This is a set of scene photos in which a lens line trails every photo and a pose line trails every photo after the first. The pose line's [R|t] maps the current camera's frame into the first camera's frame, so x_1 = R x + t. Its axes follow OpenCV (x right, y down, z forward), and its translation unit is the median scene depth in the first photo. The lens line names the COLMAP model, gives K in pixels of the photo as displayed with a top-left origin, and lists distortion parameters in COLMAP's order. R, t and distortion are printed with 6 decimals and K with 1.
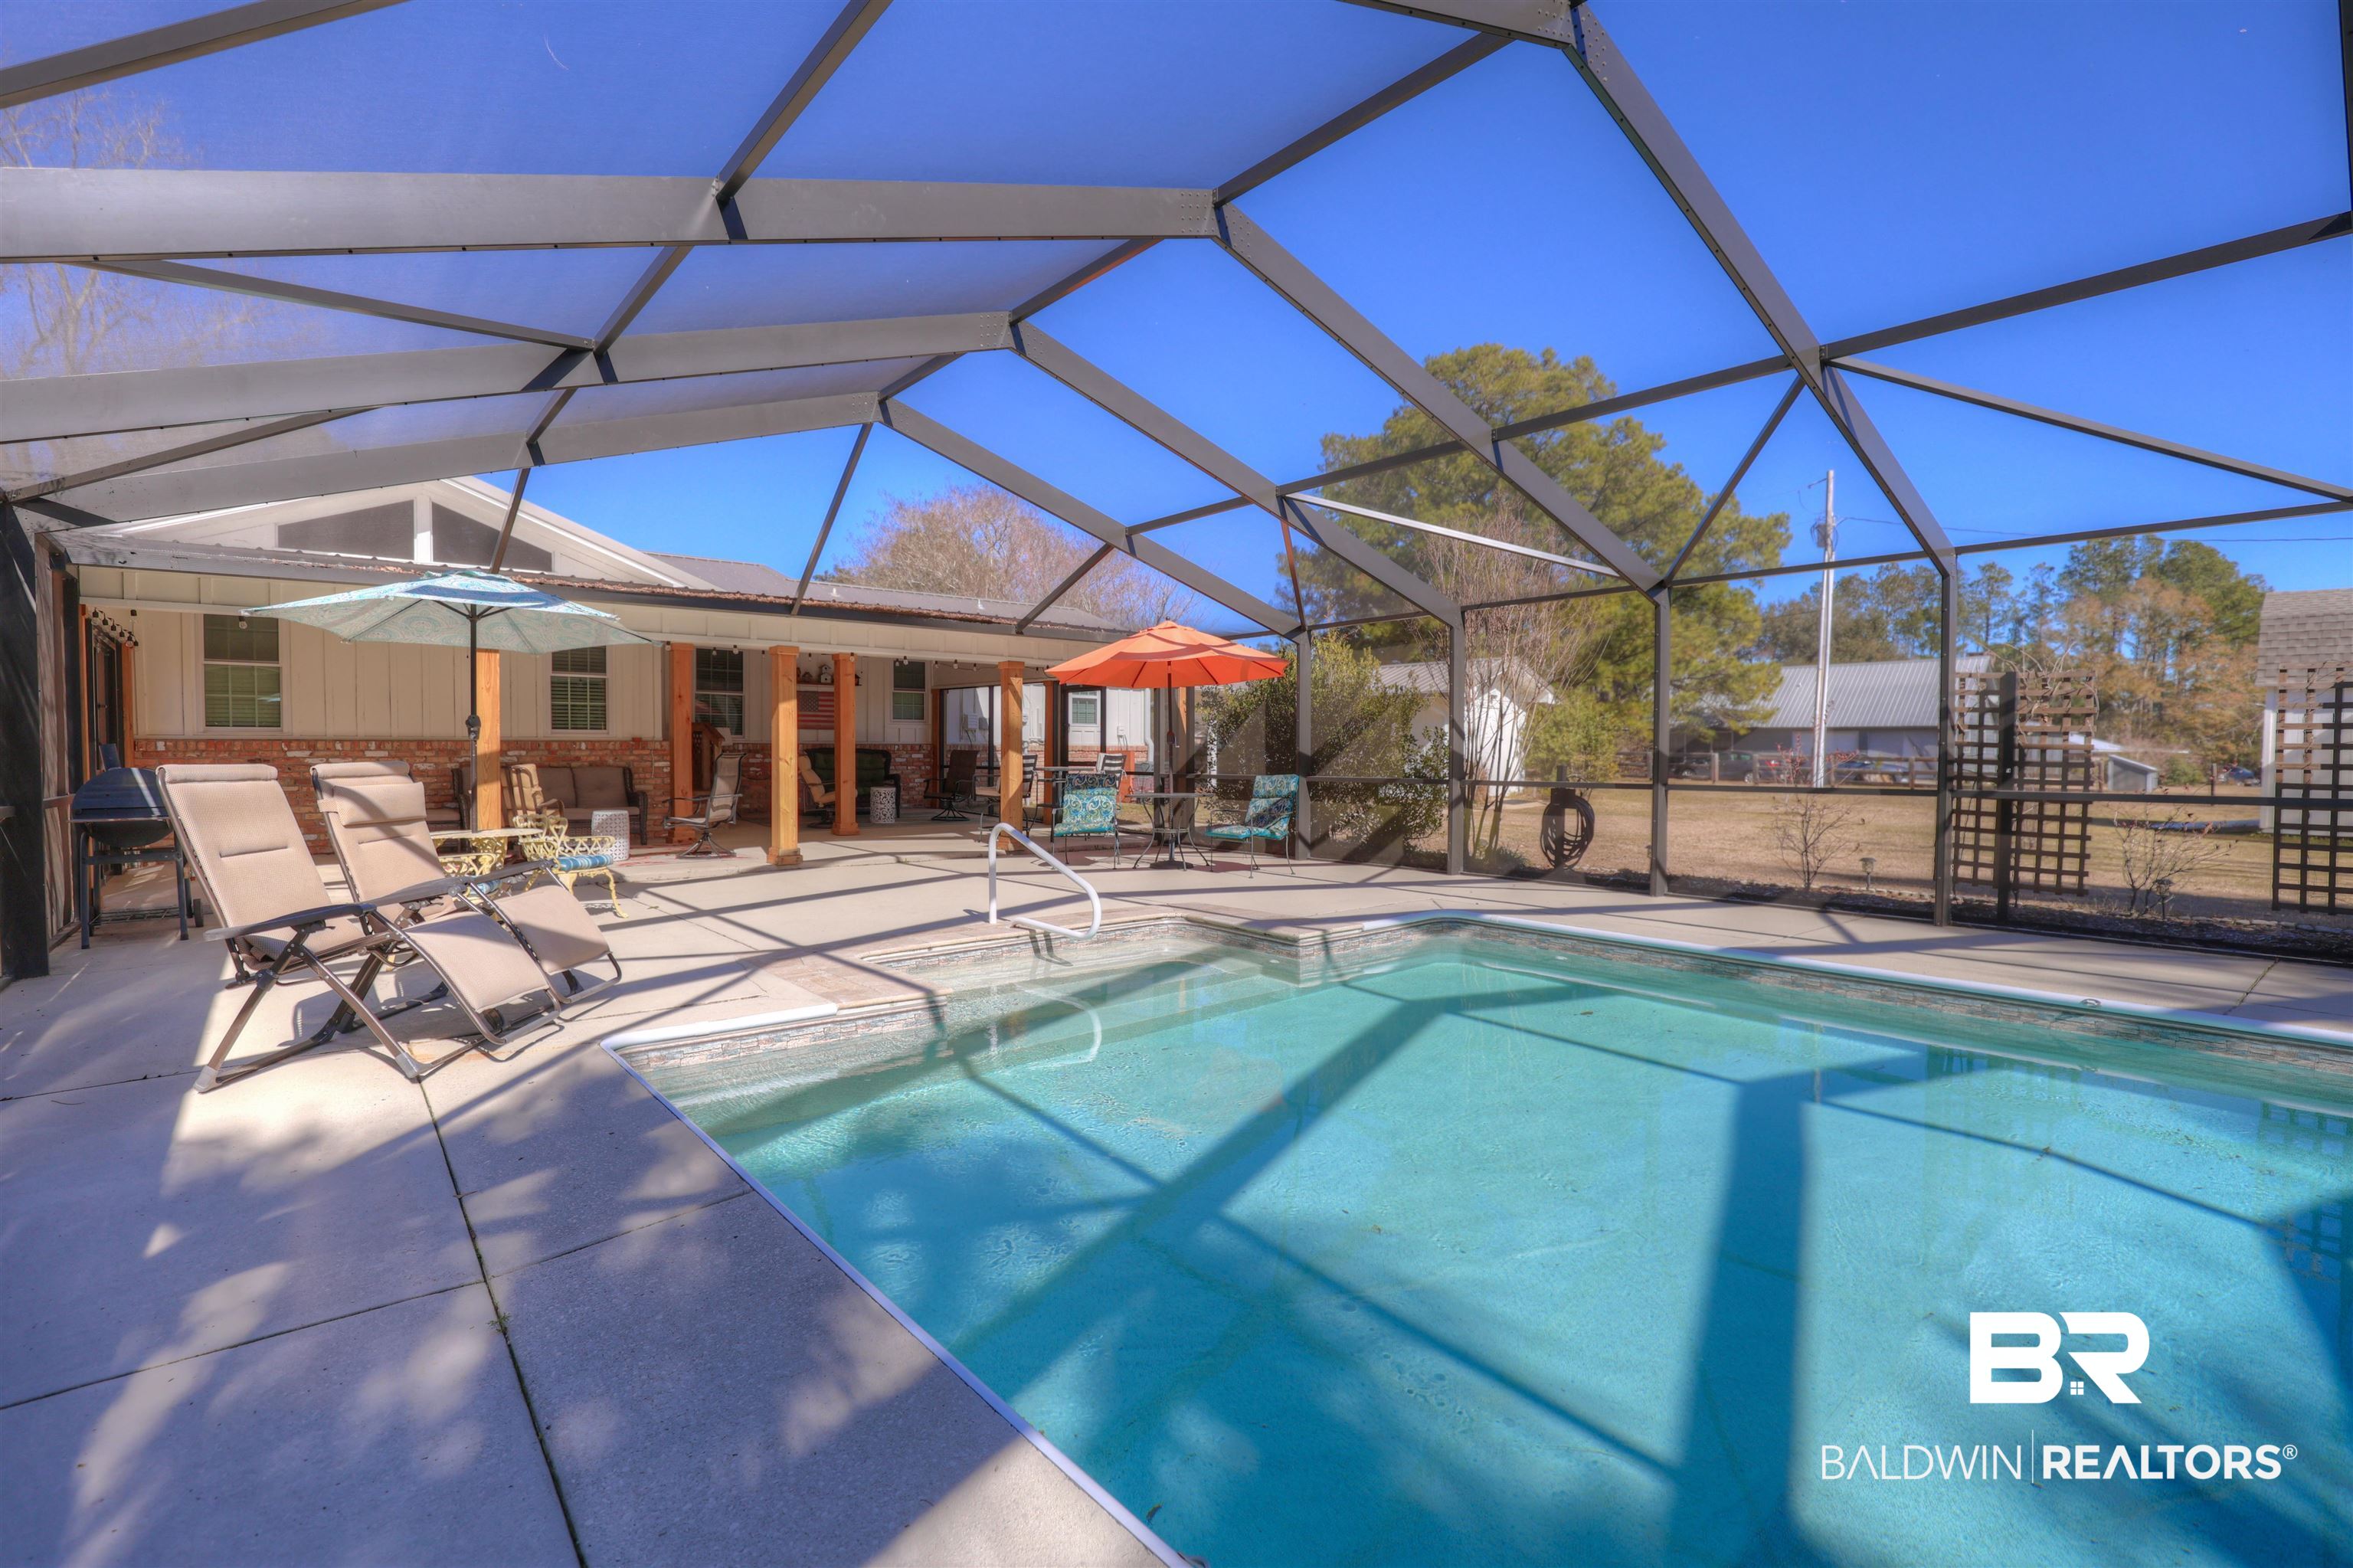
lens RADIAL K [[1078.4, 0, 1174.6], [0, 1078.4, 781.7], [0, 0, 1]] dist [-0.027376, -0.000150]
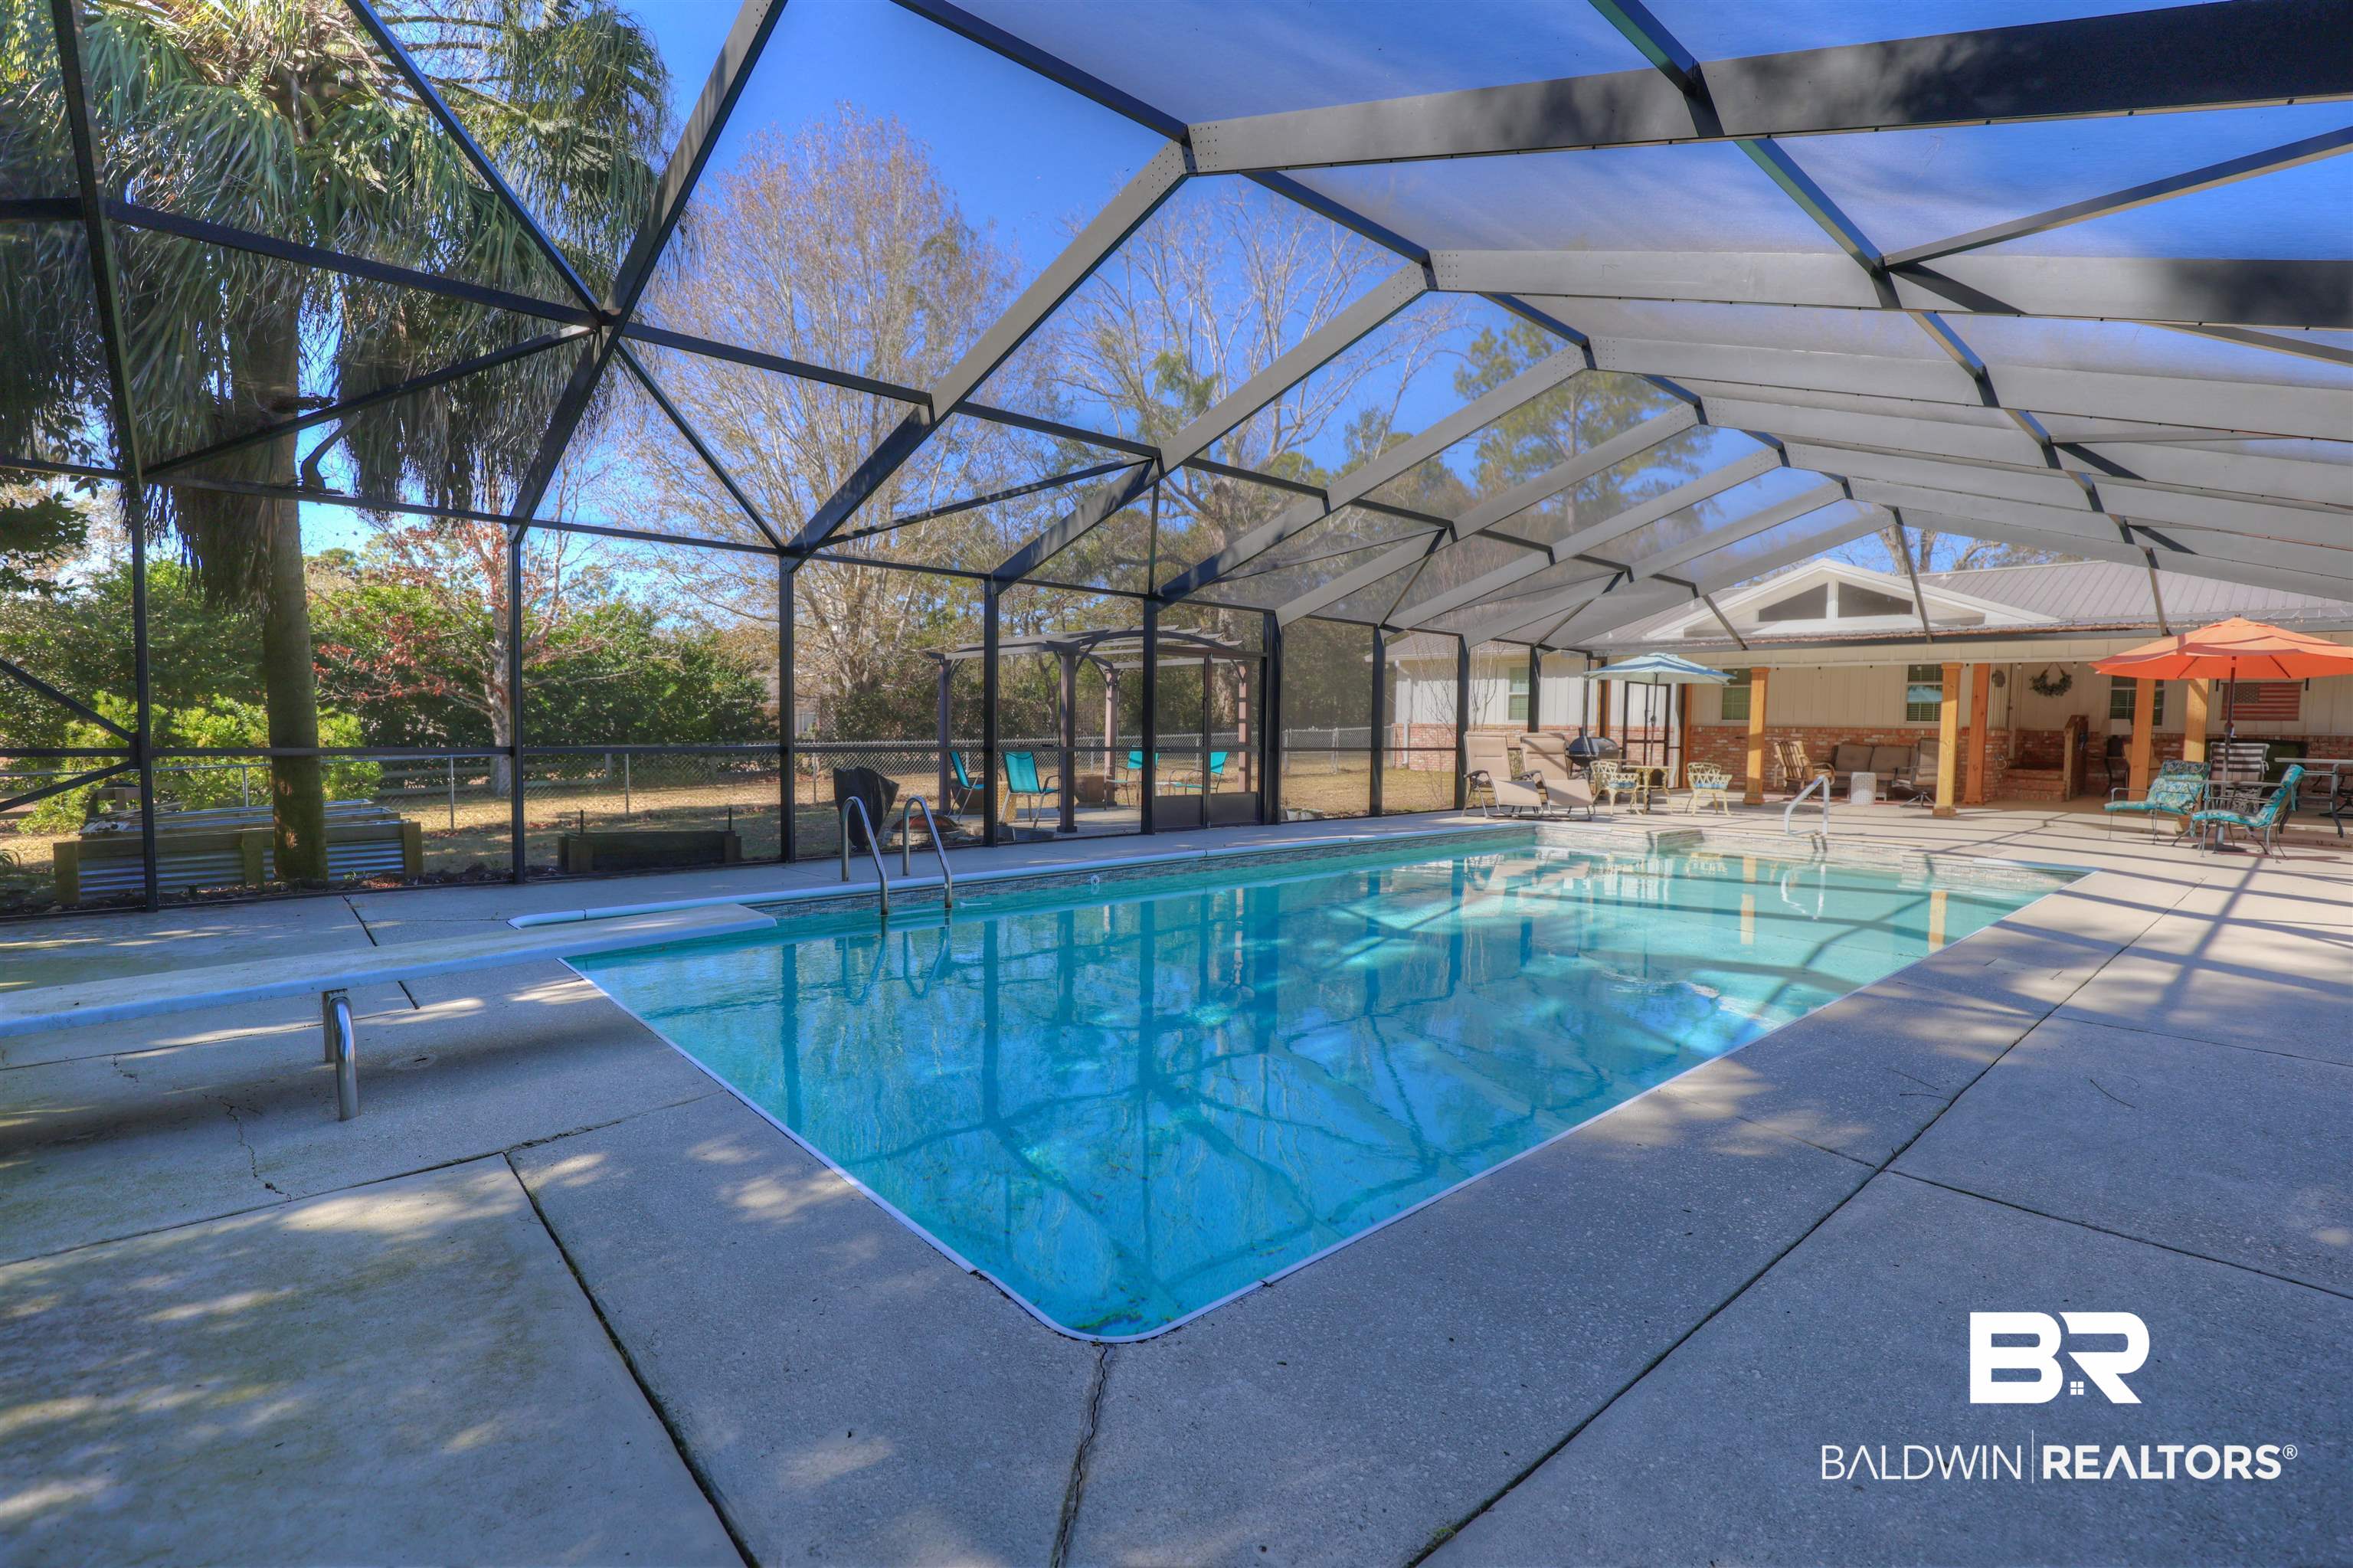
lens RADIAL K [[1078.4, 0, 1174.7], [0, 1078.4, 782.9], [0, 0, 1]] dist [-0.027376, -0.000150]
pose [[0.034703, 0.054718, -0.997899, 0.973573], [-0.040118, 0.997772, 0.053316, -0.001316], [0.998592, 0.038184, 0.036820, -0.062990]]
